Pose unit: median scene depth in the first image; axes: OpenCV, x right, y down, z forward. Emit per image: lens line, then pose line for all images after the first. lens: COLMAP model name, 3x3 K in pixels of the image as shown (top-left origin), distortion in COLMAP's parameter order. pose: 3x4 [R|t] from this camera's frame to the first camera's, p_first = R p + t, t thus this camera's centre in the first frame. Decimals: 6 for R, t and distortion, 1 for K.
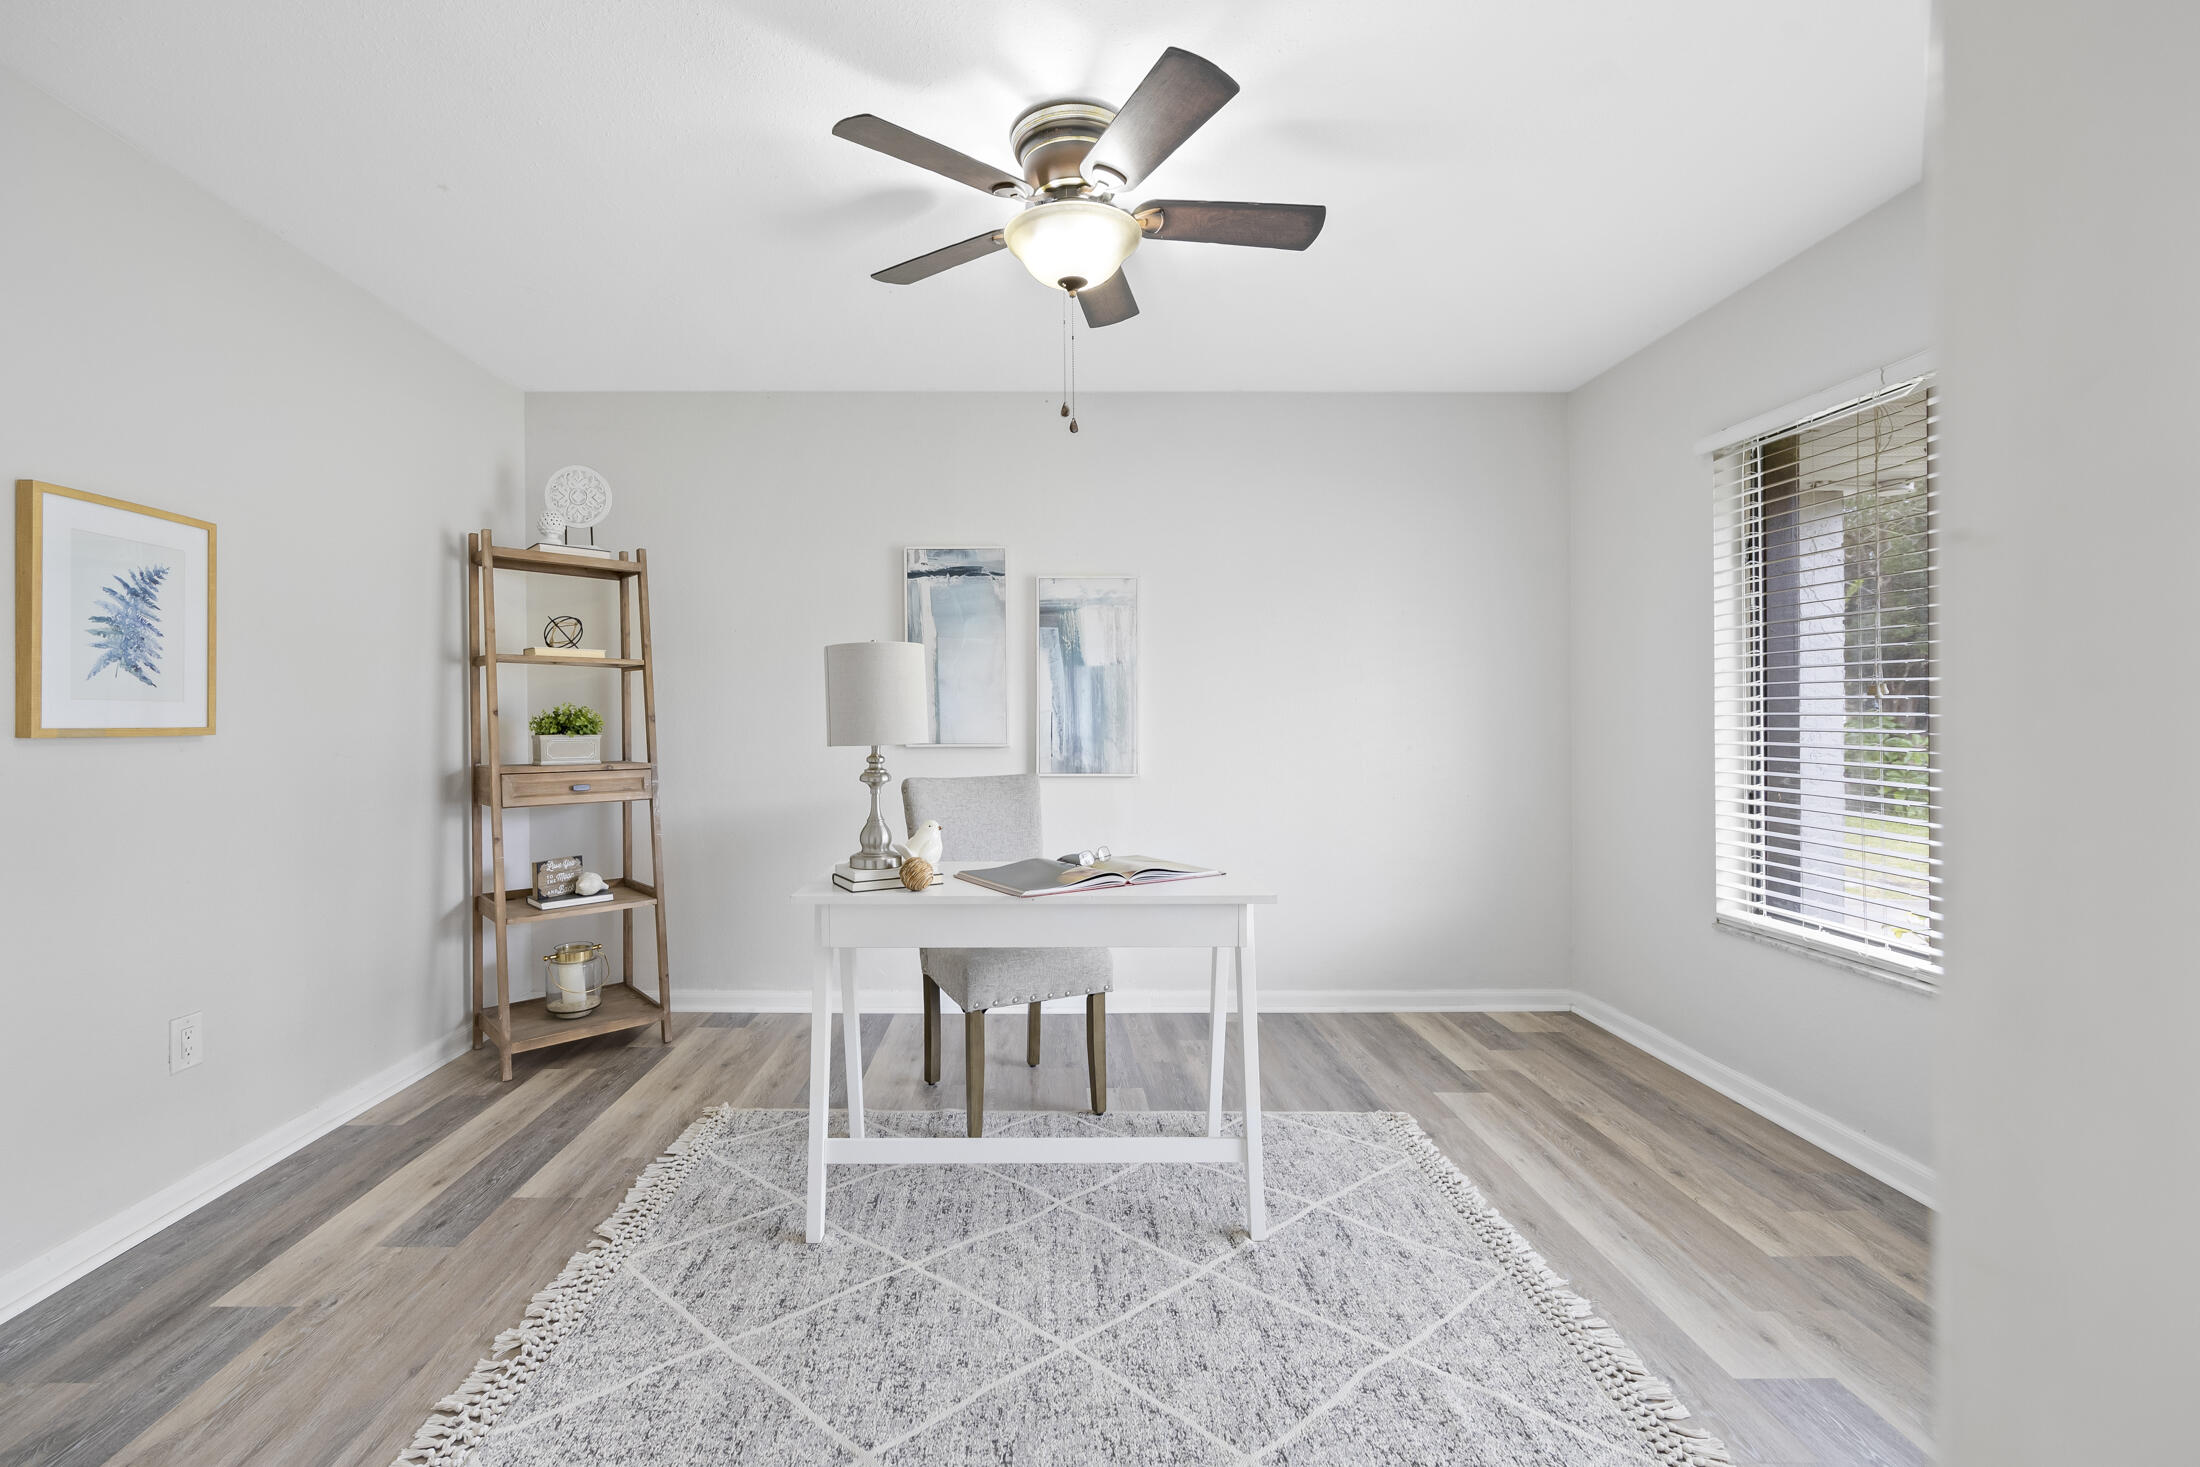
lens RADIAL K [[881.8, 0, 1096.3], [0, 881.8, 720.9], [0, 0, 1]] dist [0.000475, 0.000021]
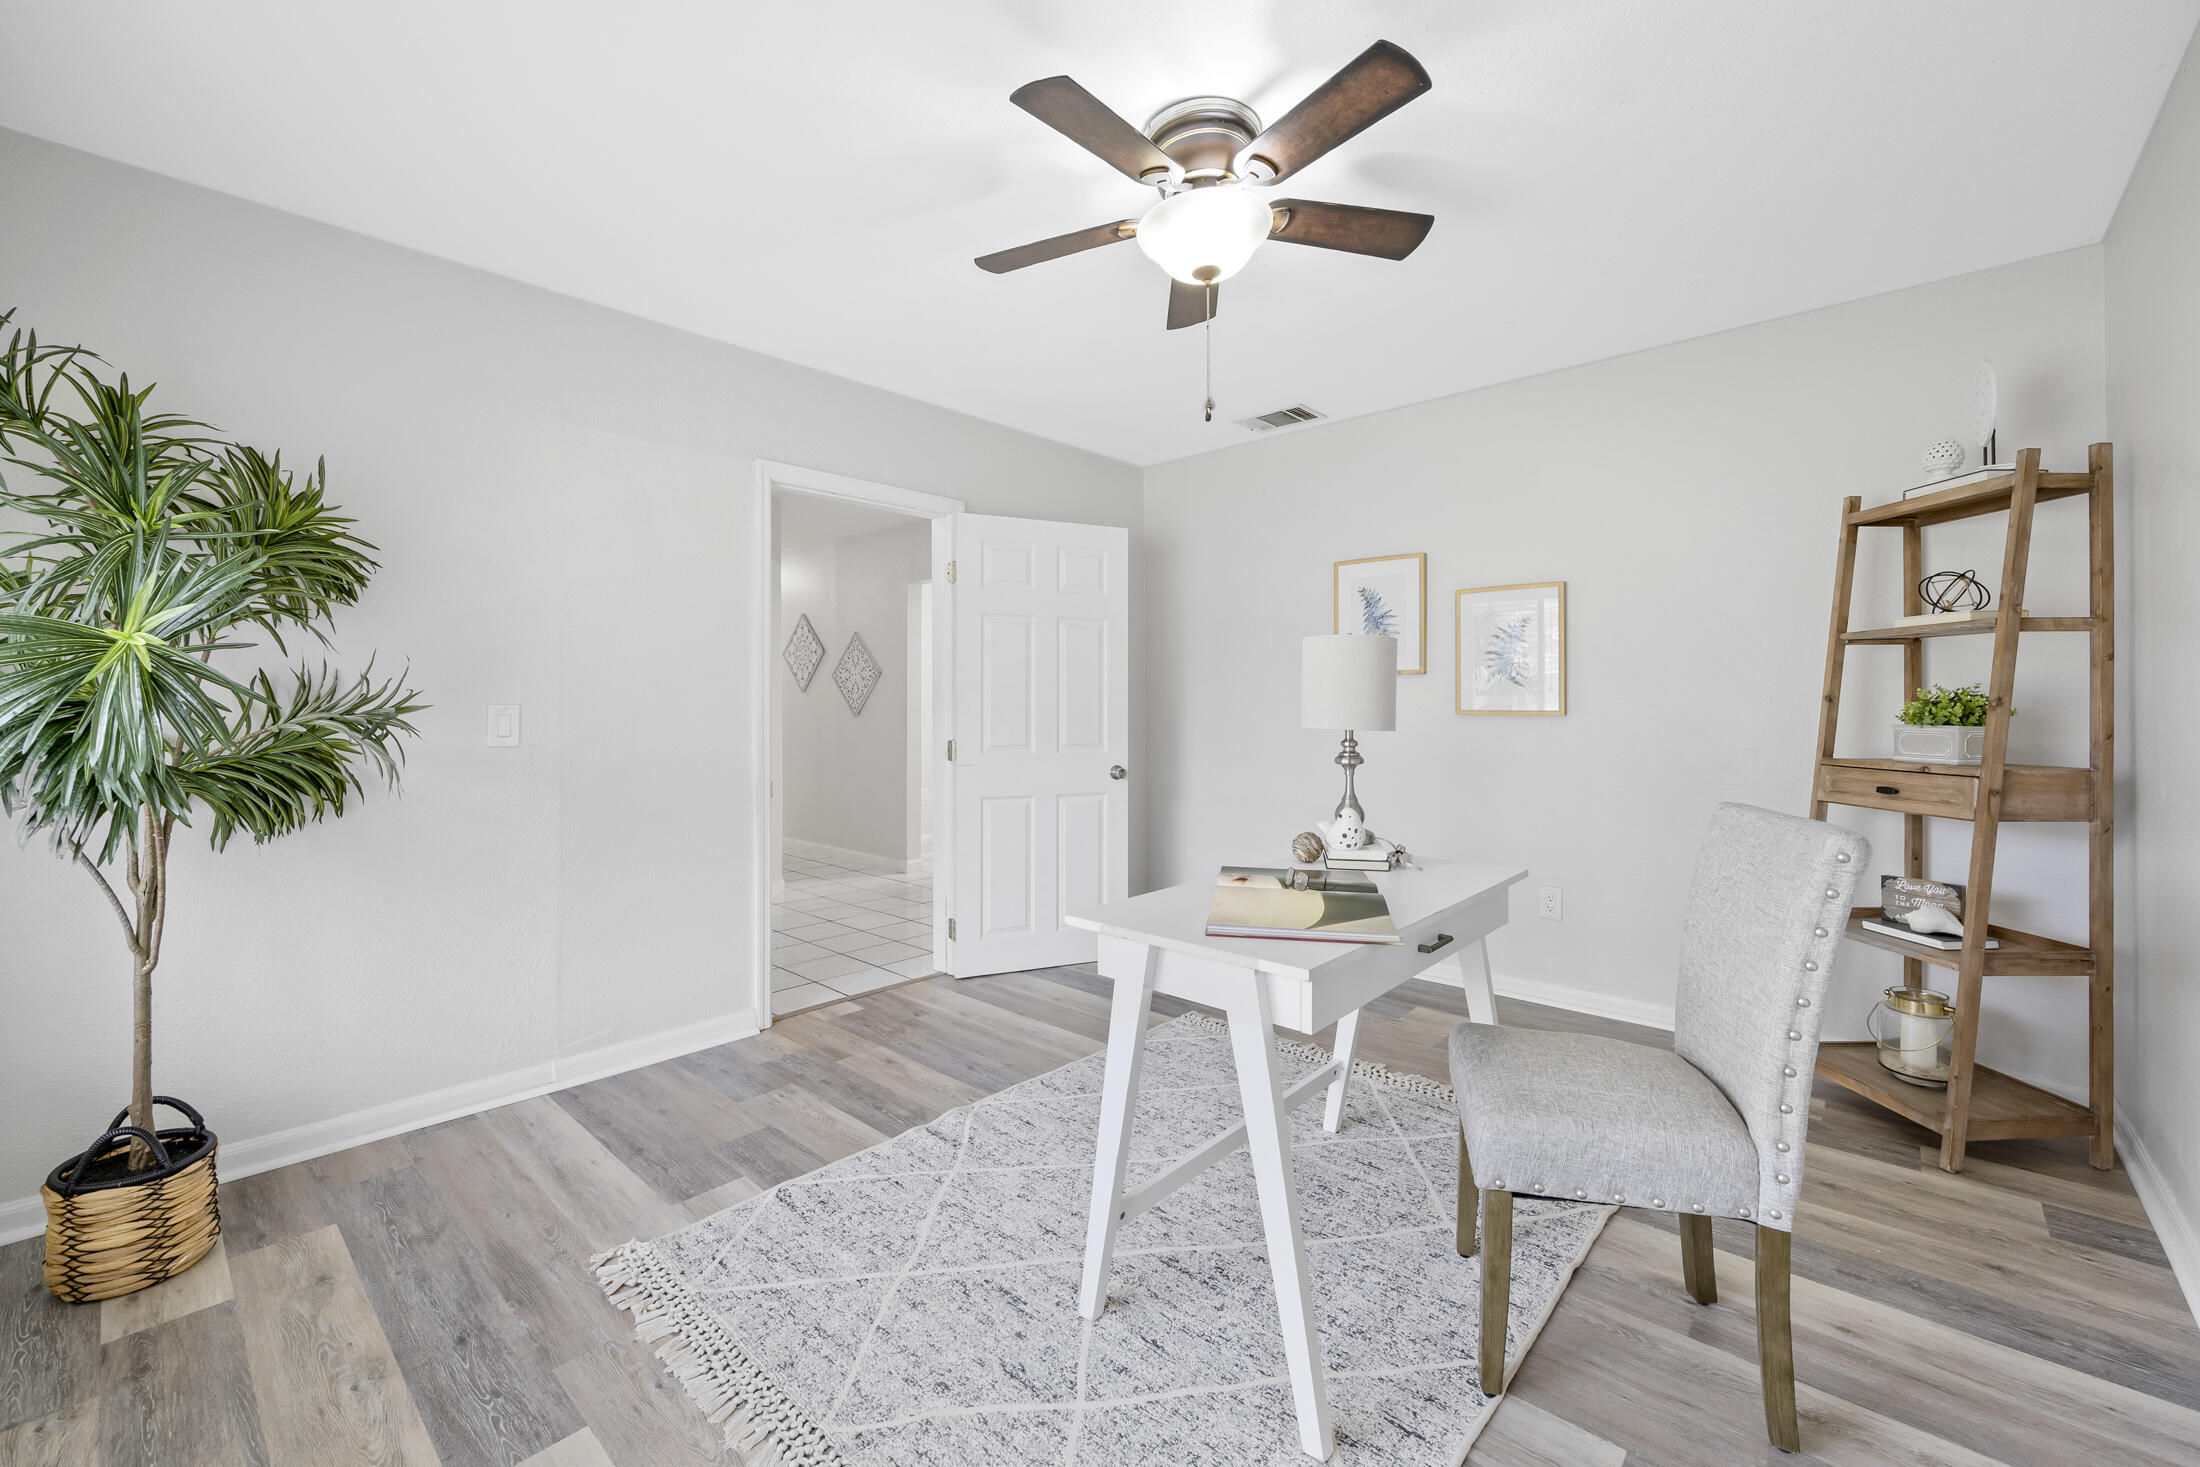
lens RADIAL K [[881.8, 0, 1098.3], [0, 881.8, 717.6], [0, 0, 1]] dist [0.000475, 0.000021]
pose [[-0.698182, 0.010186, -0.715847, 0.898238], [0.001399, 0.999916, 0.012864, -0.018777], [0.715919, 0.007980, -0.698138, 1.818096]]
